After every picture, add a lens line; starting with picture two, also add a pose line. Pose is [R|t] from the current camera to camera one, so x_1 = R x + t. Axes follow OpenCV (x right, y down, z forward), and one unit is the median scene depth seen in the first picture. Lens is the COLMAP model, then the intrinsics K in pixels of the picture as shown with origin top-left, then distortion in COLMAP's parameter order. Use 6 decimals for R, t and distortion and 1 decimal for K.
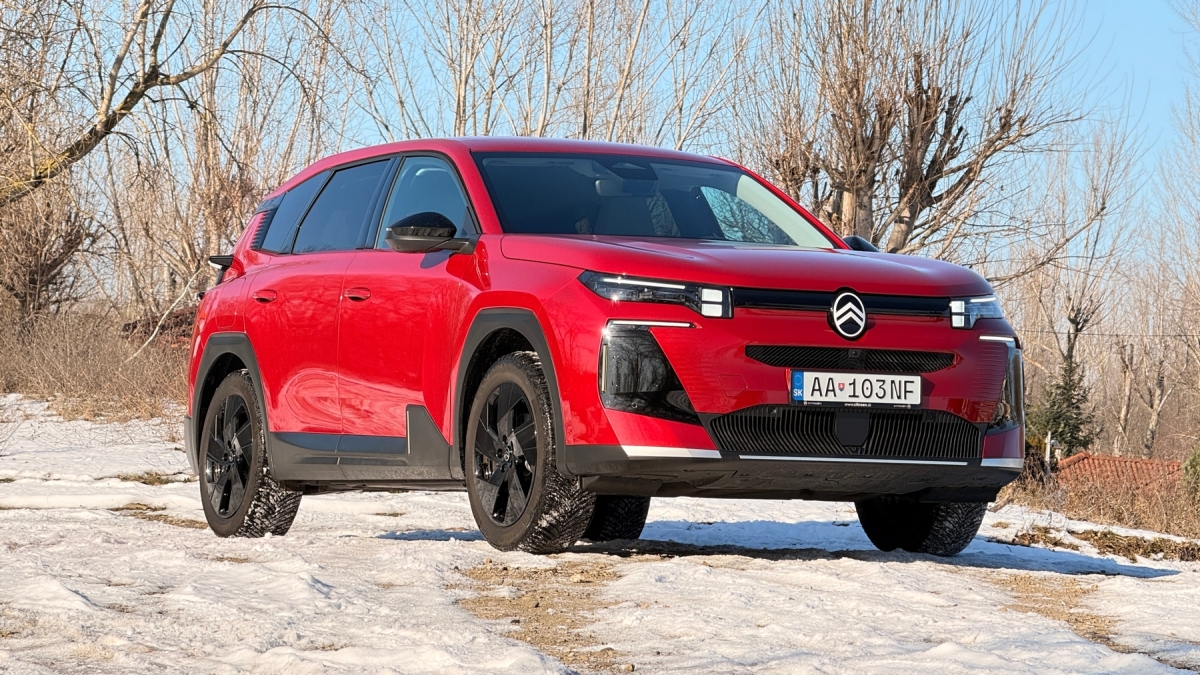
lens RADIAL K [[4479.5, 0, 600.0], [0, 4479.5, 337.5], [0, 0, 1]] dist [0.251060, 0.355755]
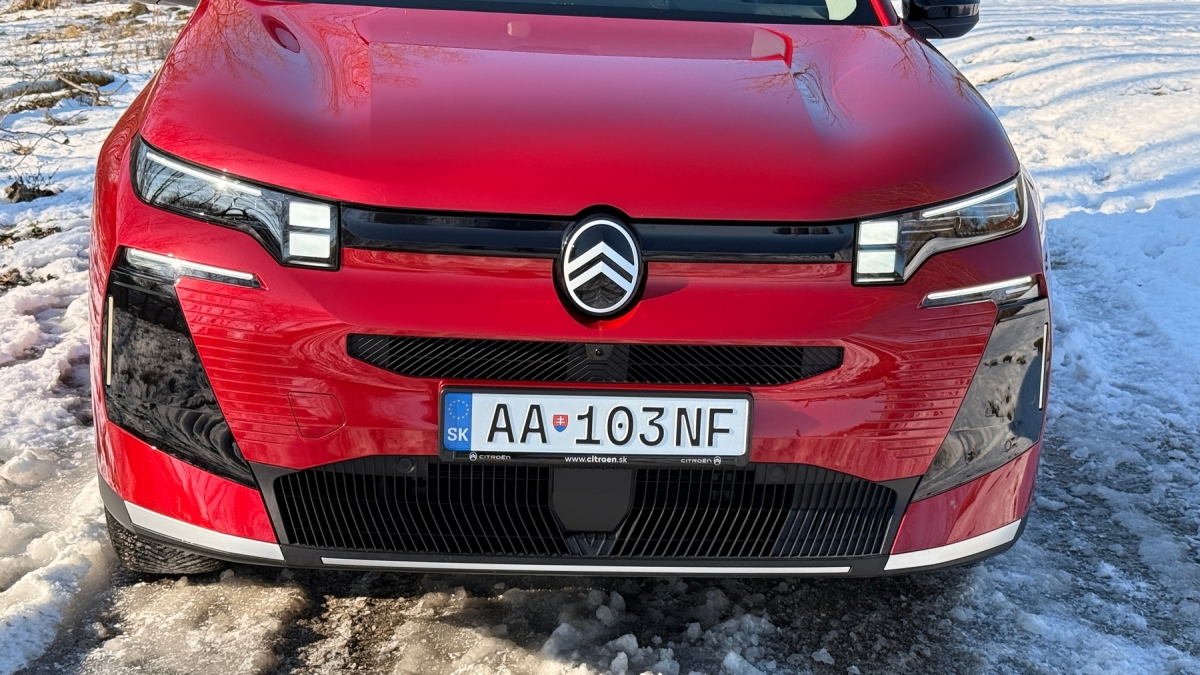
lens RADIAL K [[1960.2, 0, 600.0], [0, 1960.2, 337.5], [0, 0, 1]] dist [0.150432, -0.010941]
pose [[0.929431, 0.114244, -0.350864, 0.130185], [-0.012671, 0.960184, 0.279080, -0.056447], [0.368777, -0.254940, 0.893873, 0.811327]]
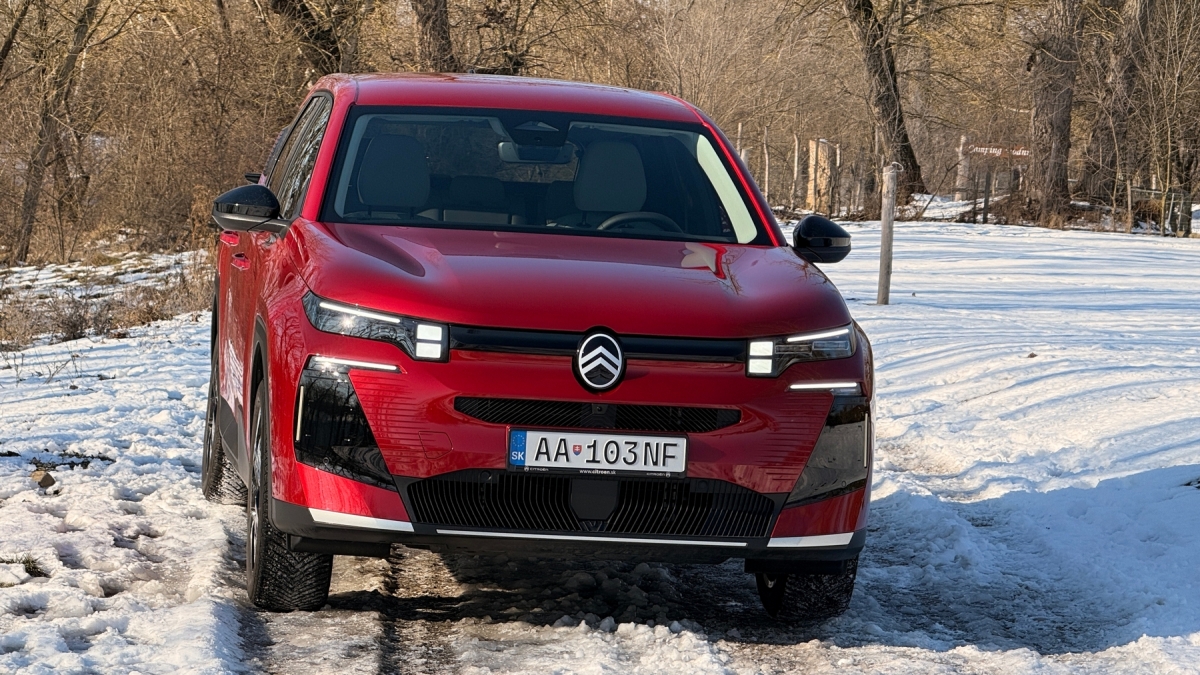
lens RADIAL K [[4479.5, 0, 600.0], [0, 4479.5, 337.5], [0, 0, 1]] dist [0.251060, 0.355755]
pose [[0.951011, 0.053660, -0.304466, 0.307499], [-0.025172, 0.994992, 0.096734, -0.089468], [0.308132, -0.084331, 0.947599, 0.216916]]
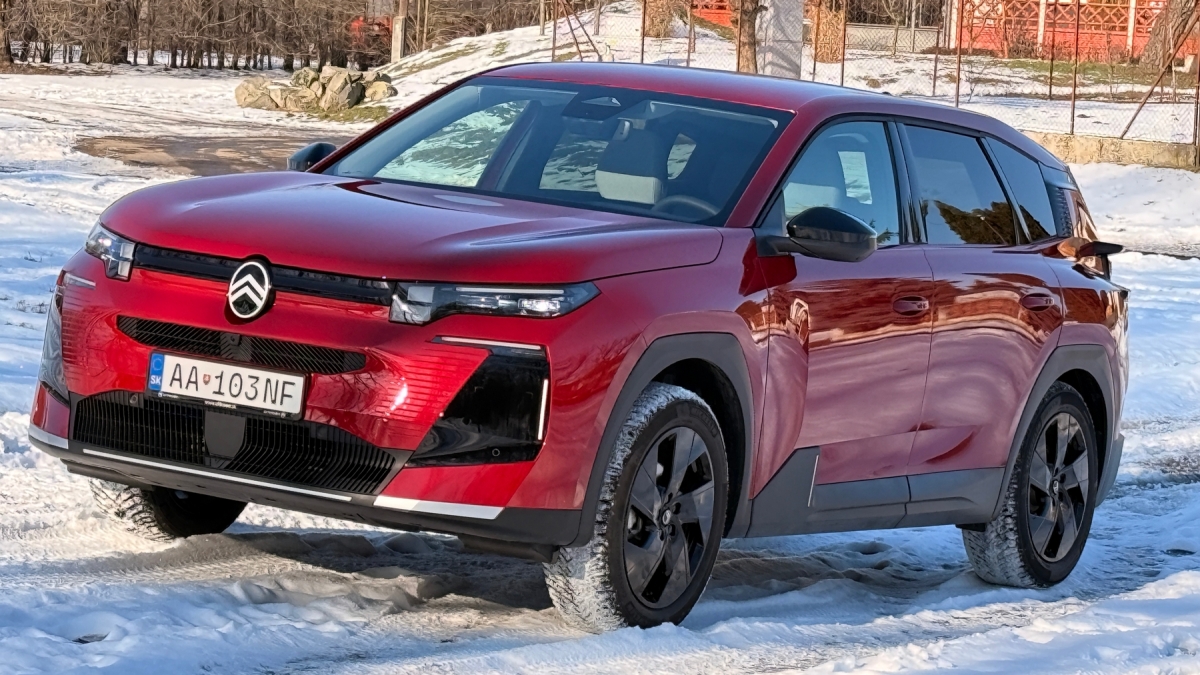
lens RADIAL K [[3654.9, 0, 600.0], [0, 3654.9, 337.5], [0, 0, 1]] dist [0.188620, 0.628739]
pose [[0.551490, 0.088544, -0.829469, 0.621738], [-0.073972, 0.995624, 0.057098, -0.037938], [0.830895, 0.029869, 0.555627, 0.696471]]
